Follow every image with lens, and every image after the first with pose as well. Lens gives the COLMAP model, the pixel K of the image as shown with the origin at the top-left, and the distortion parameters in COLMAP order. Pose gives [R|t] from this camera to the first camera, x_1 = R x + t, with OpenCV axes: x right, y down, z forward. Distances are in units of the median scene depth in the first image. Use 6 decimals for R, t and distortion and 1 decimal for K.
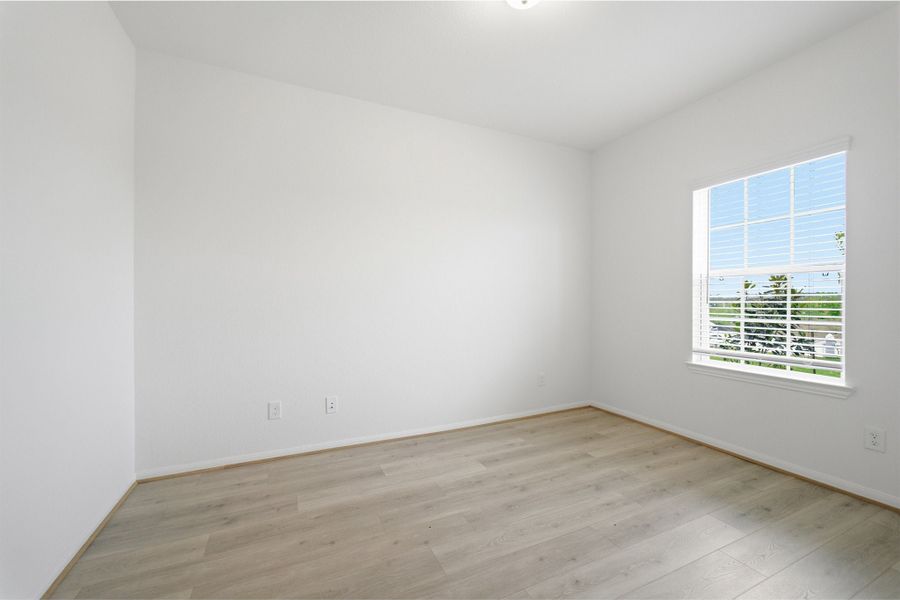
lens RADIAL K [[365.0, 0, 447.5], [0, 365.0, 300.4], [0, 0, 1]] dist [-0.000551, 0.000167]
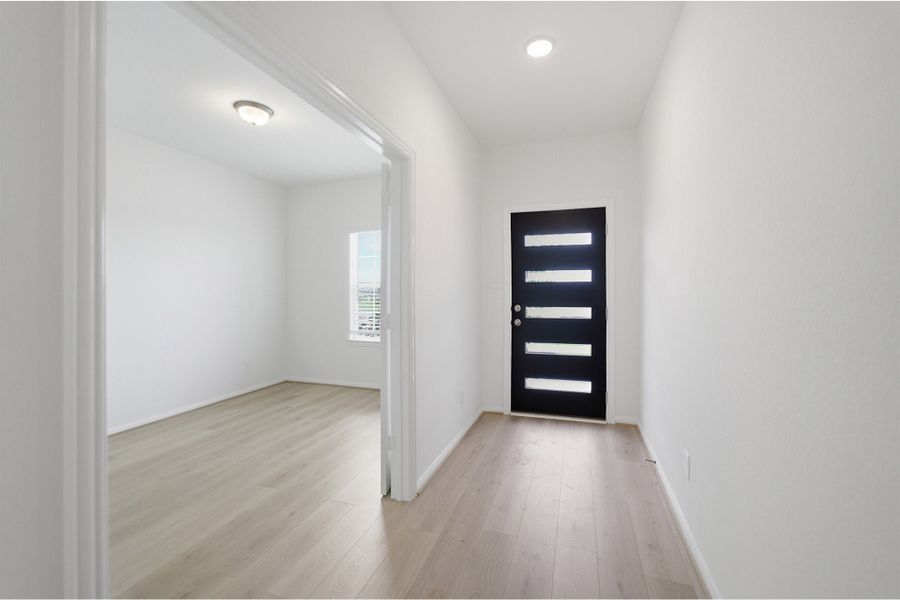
lens RADIAL K [[365.0, 0, 447.5], [0, 365.0, 300.4], [0, 0, 1]] dist [-0.000551, 0.000167]
pose [[0.680226, -0.012624, 0.732894, -0.270965], [0.006854, 0.999918, 0.010861, -0.024468], [-0.732970, -0.002364, 0.680257, -0.508793]]
